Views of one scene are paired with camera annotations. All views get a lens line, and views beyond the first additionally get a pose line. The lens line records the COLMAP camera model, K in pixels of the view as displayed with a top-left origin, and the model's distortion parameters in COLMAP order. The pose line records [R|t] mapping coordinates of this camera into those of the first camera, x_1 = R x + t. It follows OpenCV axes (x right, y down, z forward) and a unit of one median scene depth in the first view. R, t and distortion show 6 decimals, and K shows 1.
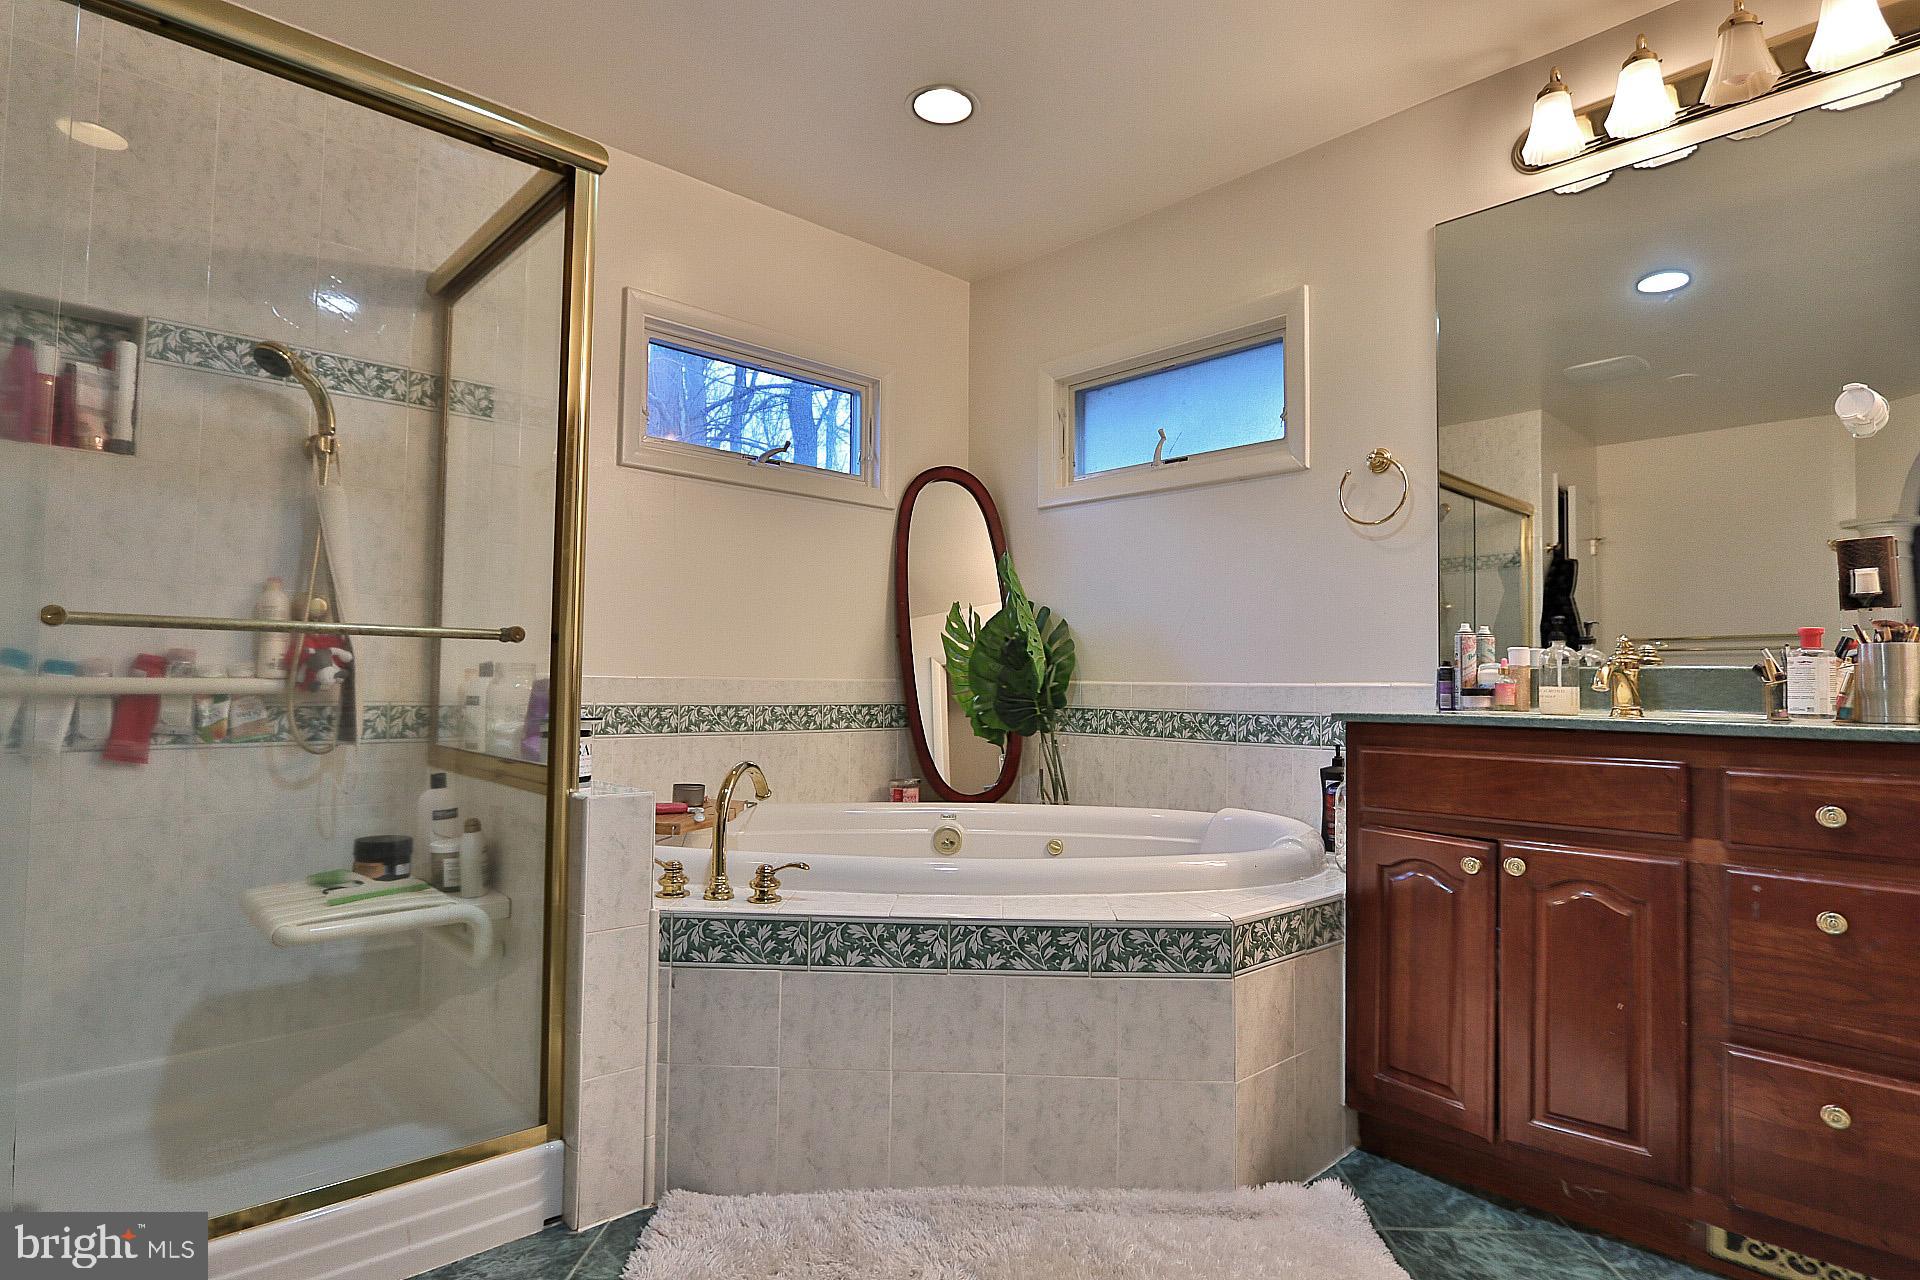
lens RADIAL K [[992.9, 0, 957.4], [0, 992.9, 640.9], [0, 0, 1]] dist [-0.021308, 0.004100]
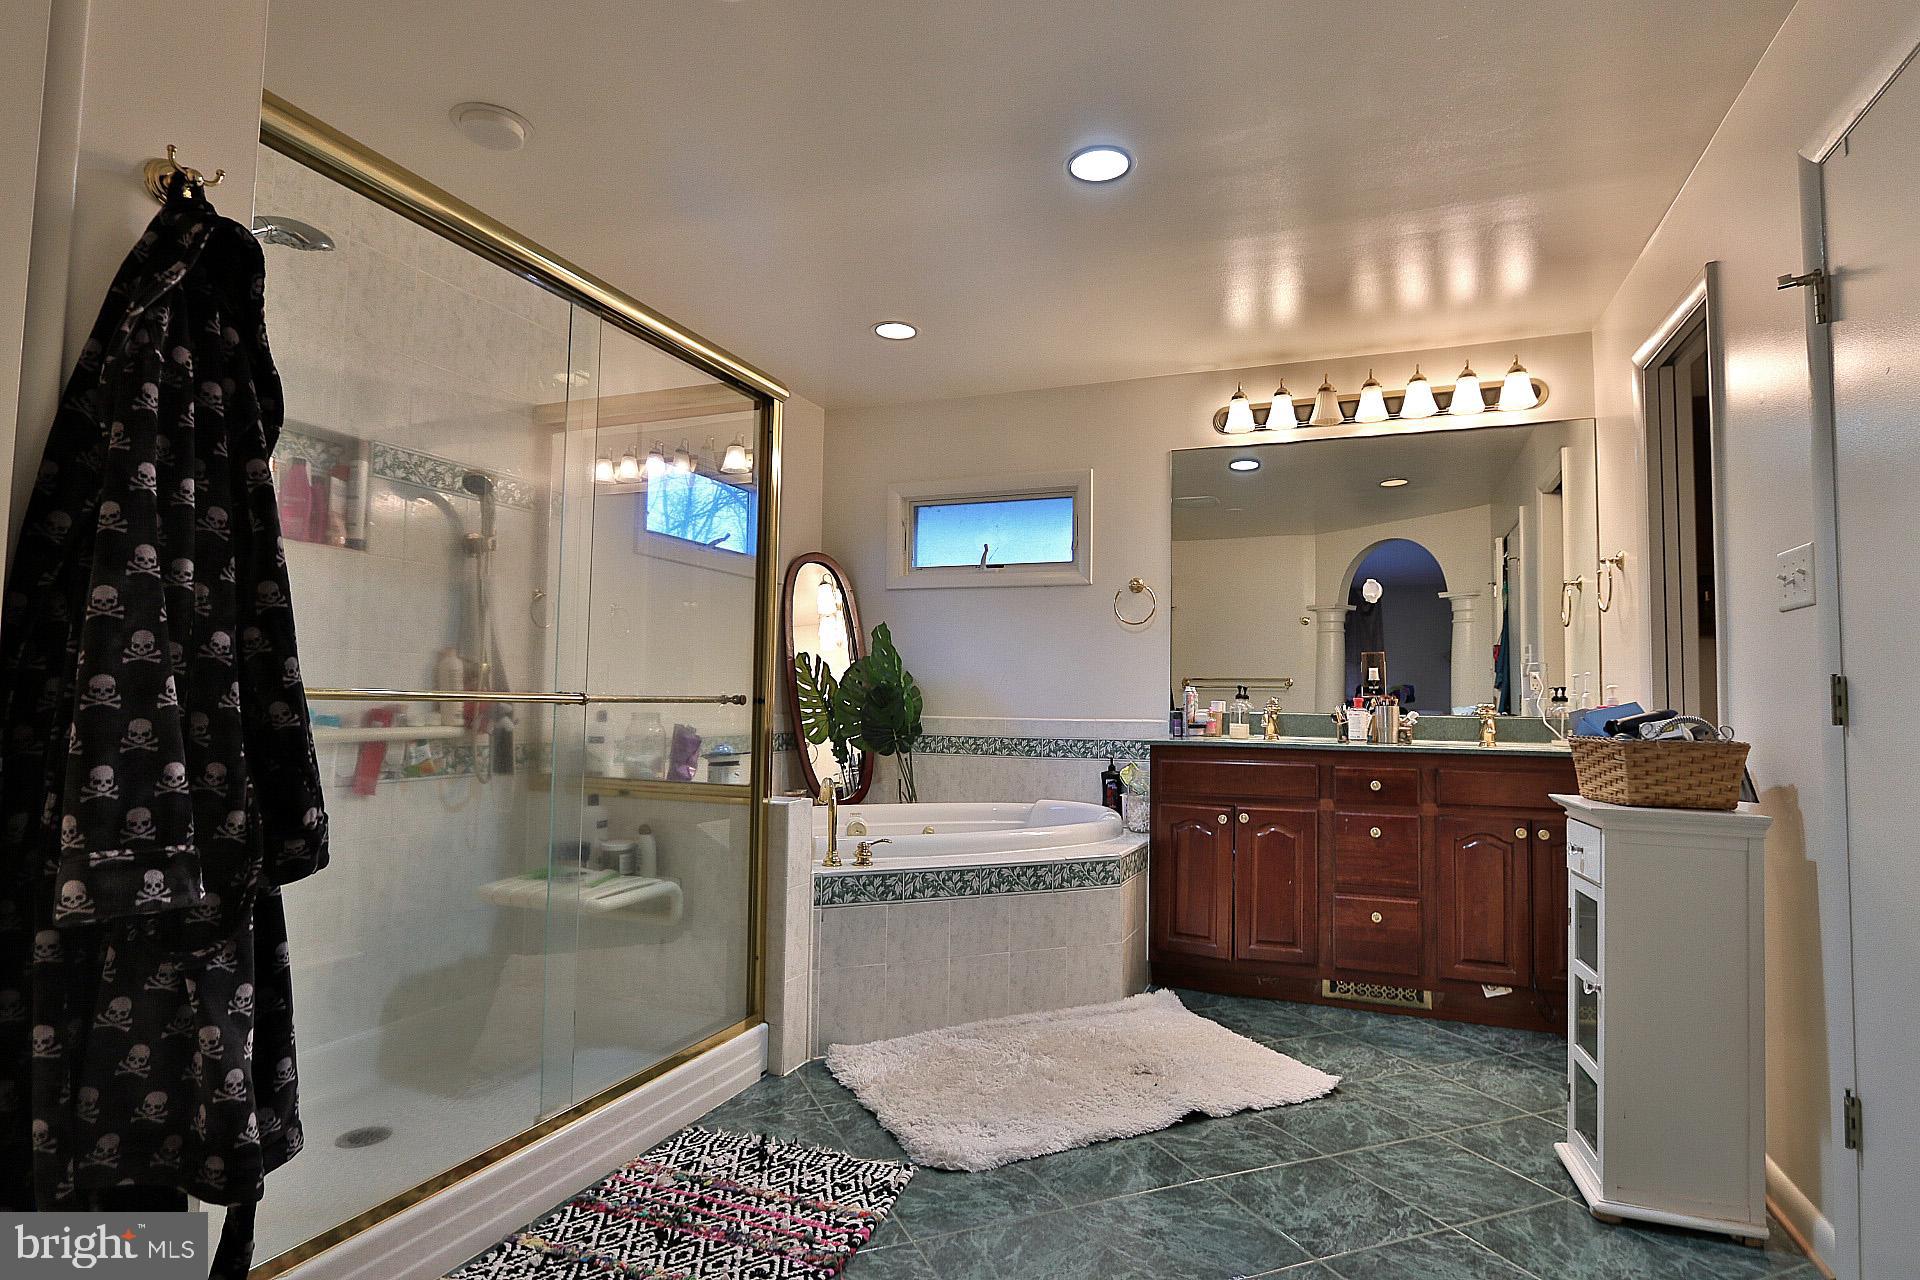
lens RADIAL K [[992.9, 0, 964.9], [0, 992.9, 643.4], [0, 0, 1]] dist [-0.021308, 0.004100]
pose [[0.903742, 0.025869, 0.427295, -0.680836], [-0.021727, 0.999658, -0.014568, -0.068716], [-0.427526, 0.003882, 0.903995, -0.476113]]
